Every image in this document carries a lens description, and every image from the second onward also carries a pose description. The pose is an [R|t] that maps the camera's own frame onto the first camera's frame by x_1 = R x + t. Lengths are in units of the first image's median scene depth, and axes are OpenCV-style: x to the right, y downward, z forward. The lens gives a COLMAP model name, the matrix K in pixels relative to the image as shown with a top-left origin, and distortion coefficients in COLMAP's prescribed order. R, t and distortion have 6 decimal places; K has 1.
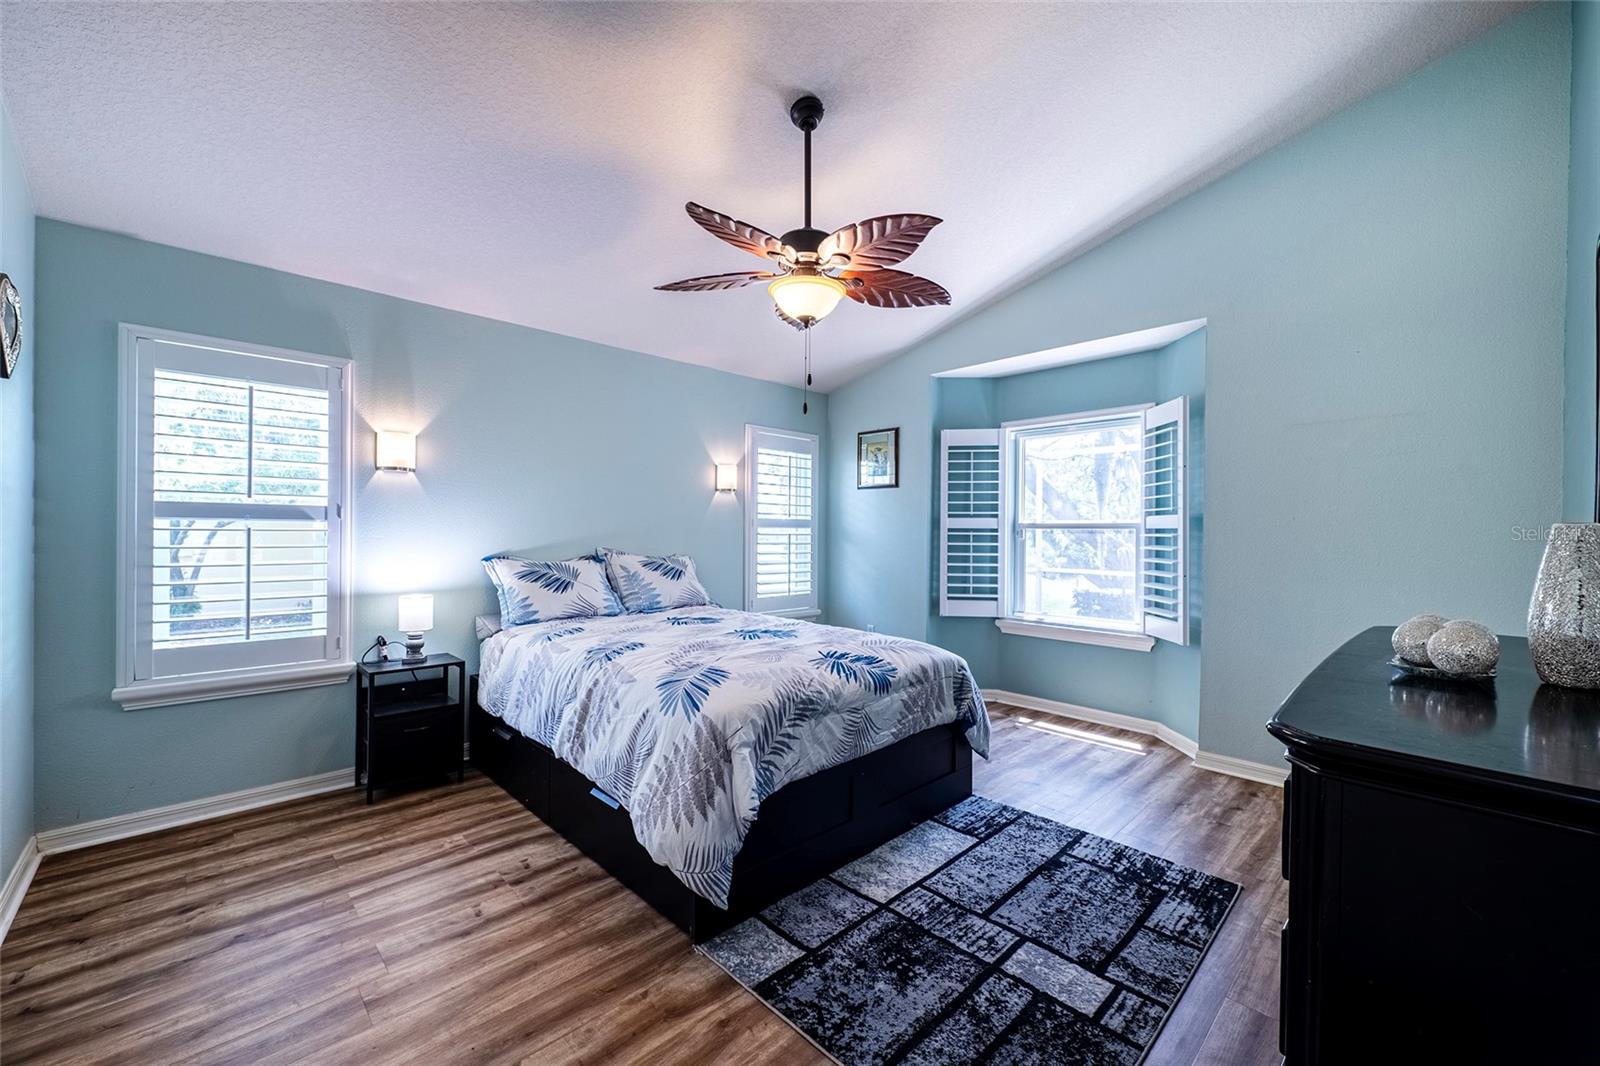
lens RADIAL K [[635.7, 0, 806.8], [0, 635.7, 532.9], [0, 0, 1]] dist [0.004630, -0.001758]
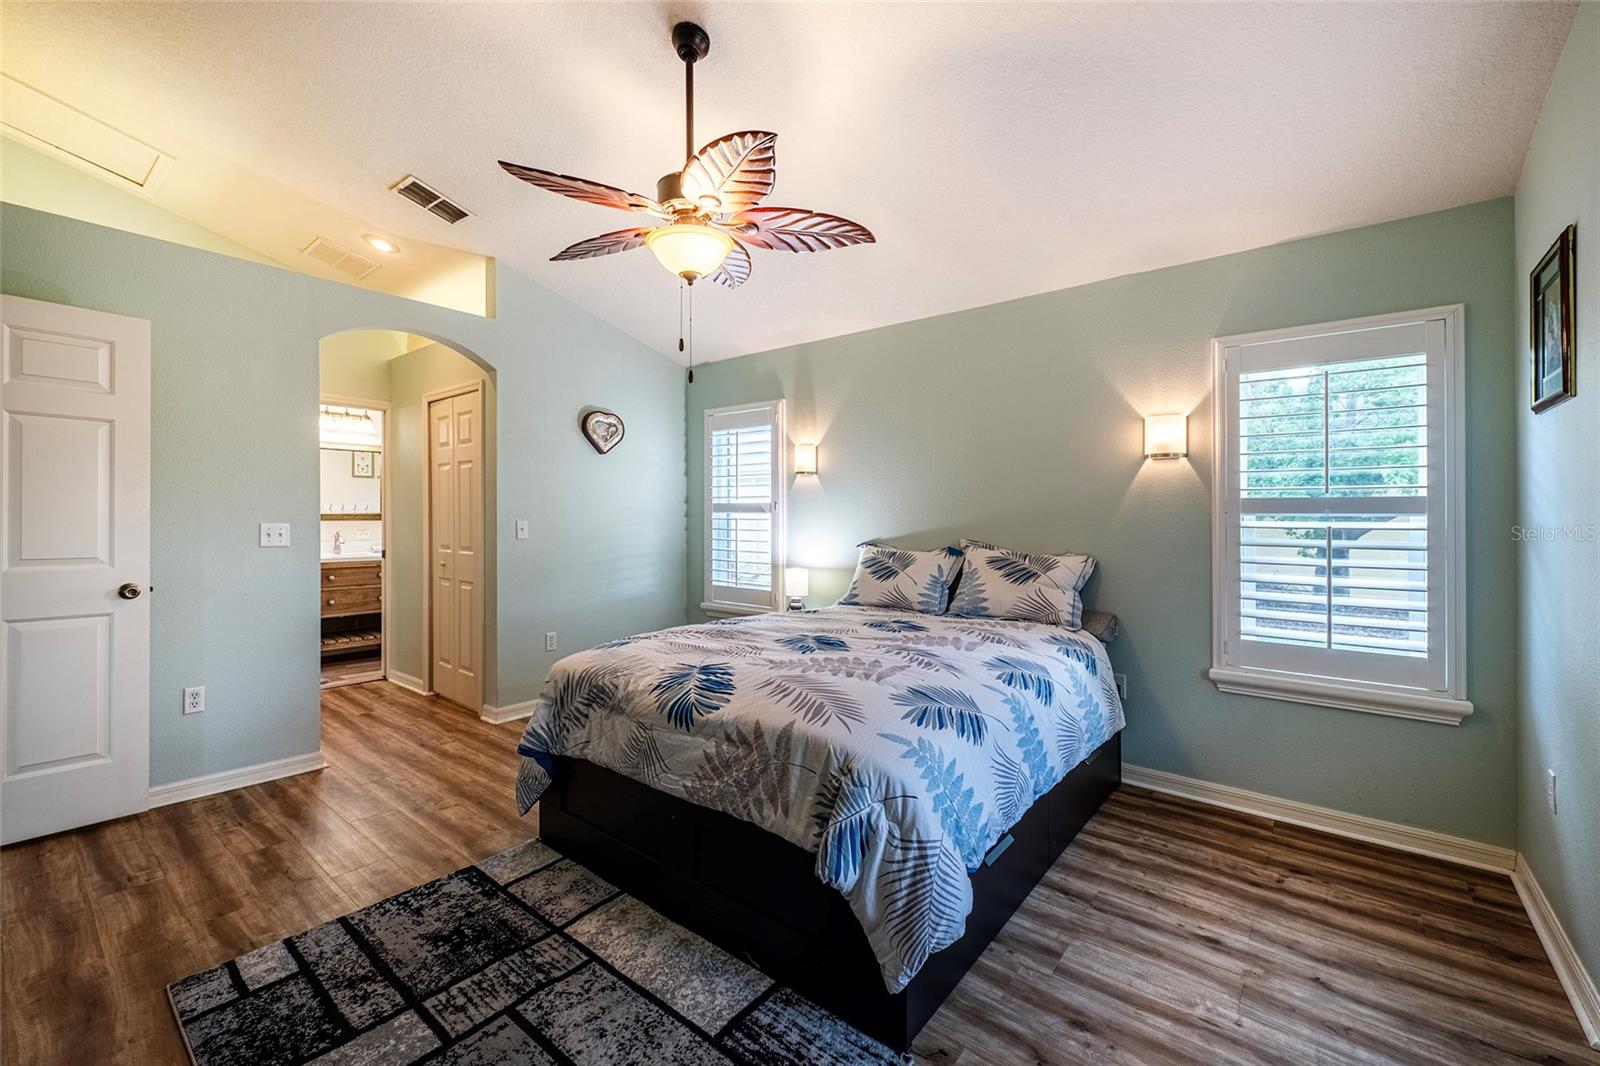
lens RADIAL K [[674.3, 0, 777.7], [0, 674.3, 517.8], [0, 0, 1]] dist [-0.000011, 0.000262]
pose [[0.086157, -0.007289, -0.996255, 1.015252], [-0.009098, 0.999926, -0.008102, 0.005531], [0.996240, 0.009762, 0.086084, 1.123367]]
